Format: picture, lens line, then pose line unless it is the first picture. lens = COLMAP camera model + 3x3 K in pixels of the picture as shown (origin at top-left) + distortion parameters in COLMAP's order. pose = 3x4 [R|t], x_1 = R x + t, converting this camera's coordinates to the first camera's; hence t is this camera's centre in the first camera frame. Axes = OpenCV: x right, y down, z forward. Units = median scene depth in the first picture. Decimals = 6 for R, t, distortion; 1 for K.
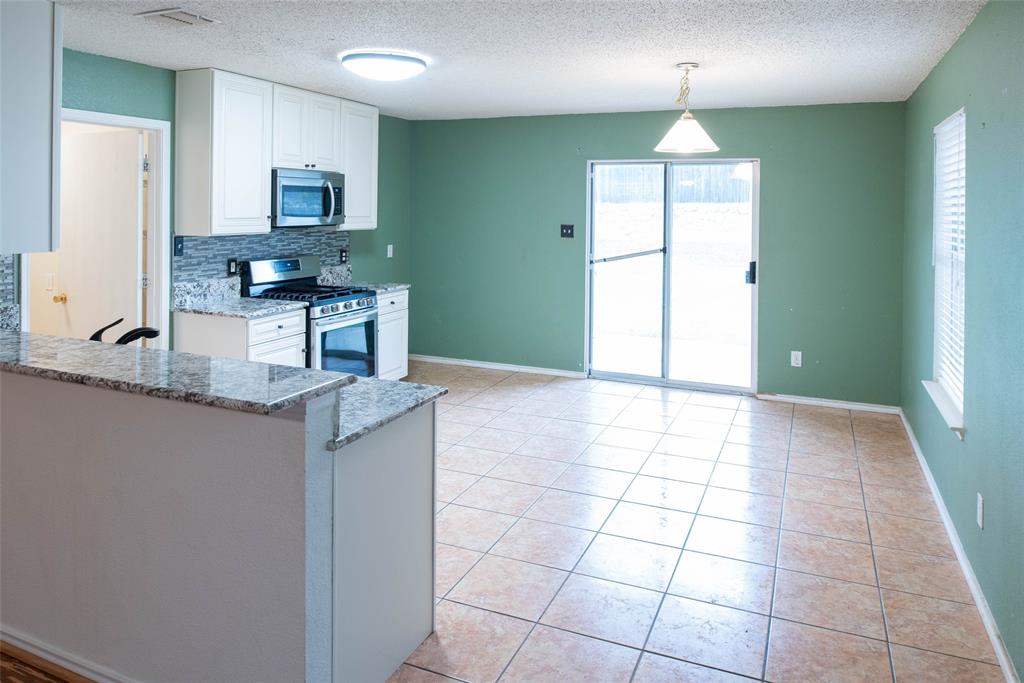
lens RADIAL K [[701.5, 0, 514.0], [0, 701.5, 204.1], [0, 0, 1]] dist [-0.011187, -0.004303]
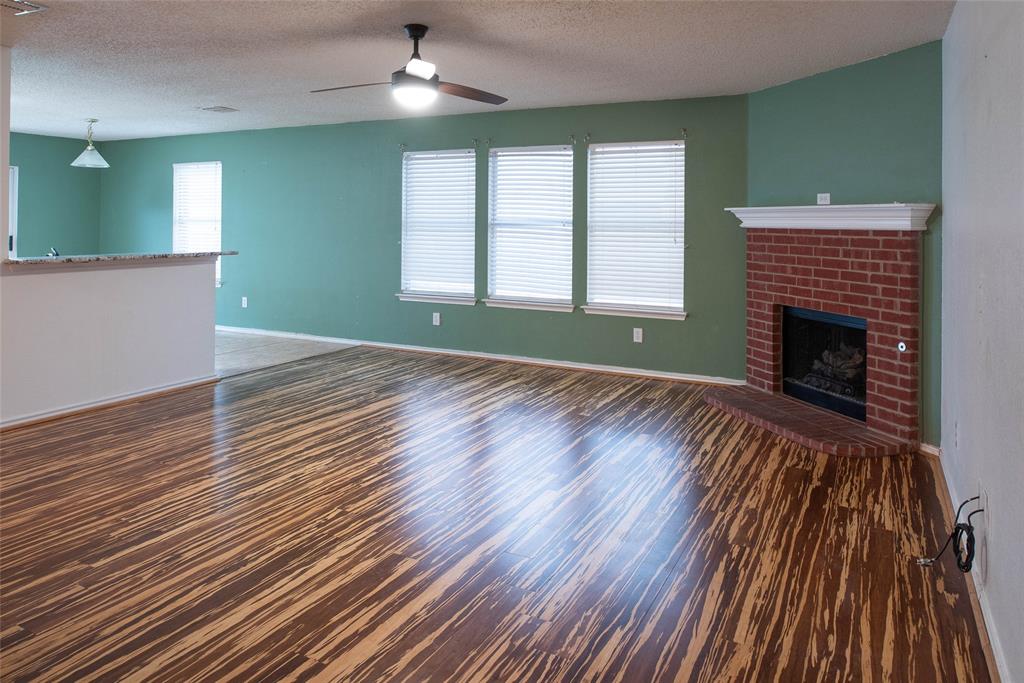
lens RADIAL K [[701.5, 0, 514.0], [0, 701.5, 204.1], [0, 0, 1]] dist [-0.011187, -0.004303]
pose [[0.065111, 0.016976, 0.997734, -1.279654], [-0.008390, 0.999829, -0.016464, 0.037498], [-0.997843, -0.007299, 0.065243, -0.190749]]
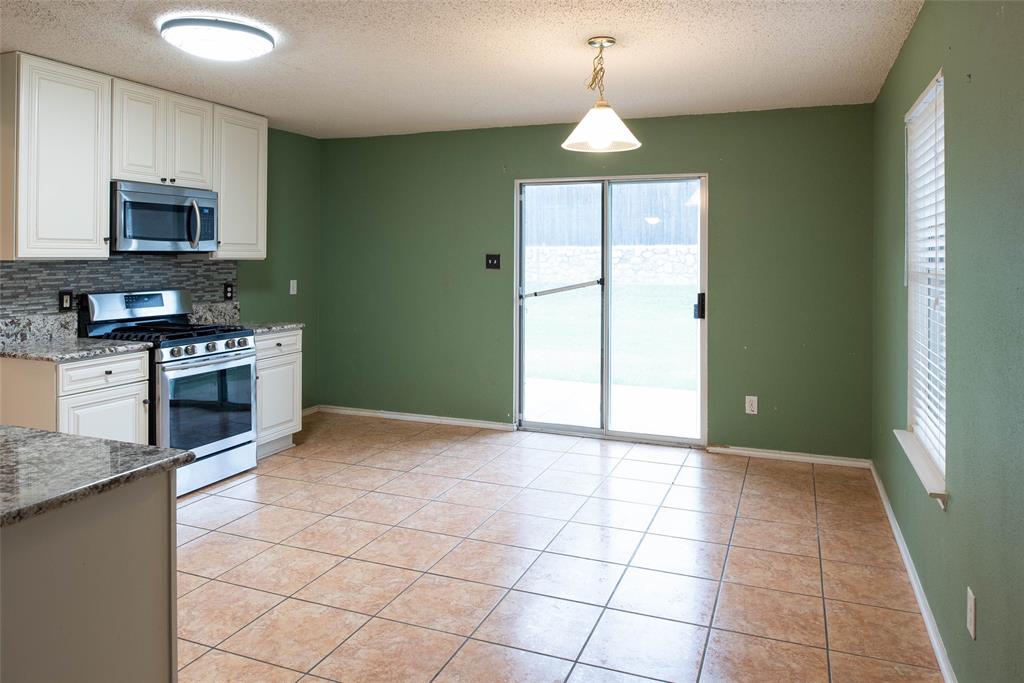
lens RADIAL K [[702.3, 0, 512.7], [0, 702.3, 249.3], [0, 0, 1]] dist [-0.011884, -0.003773]
pose [[0.999681, -0.007113, 0.024254, 0.105754], [0.007279, 0.999951, -0.006751, 0.038963], [-0.024205, 0.006925, 0.999683, 0.168945]]
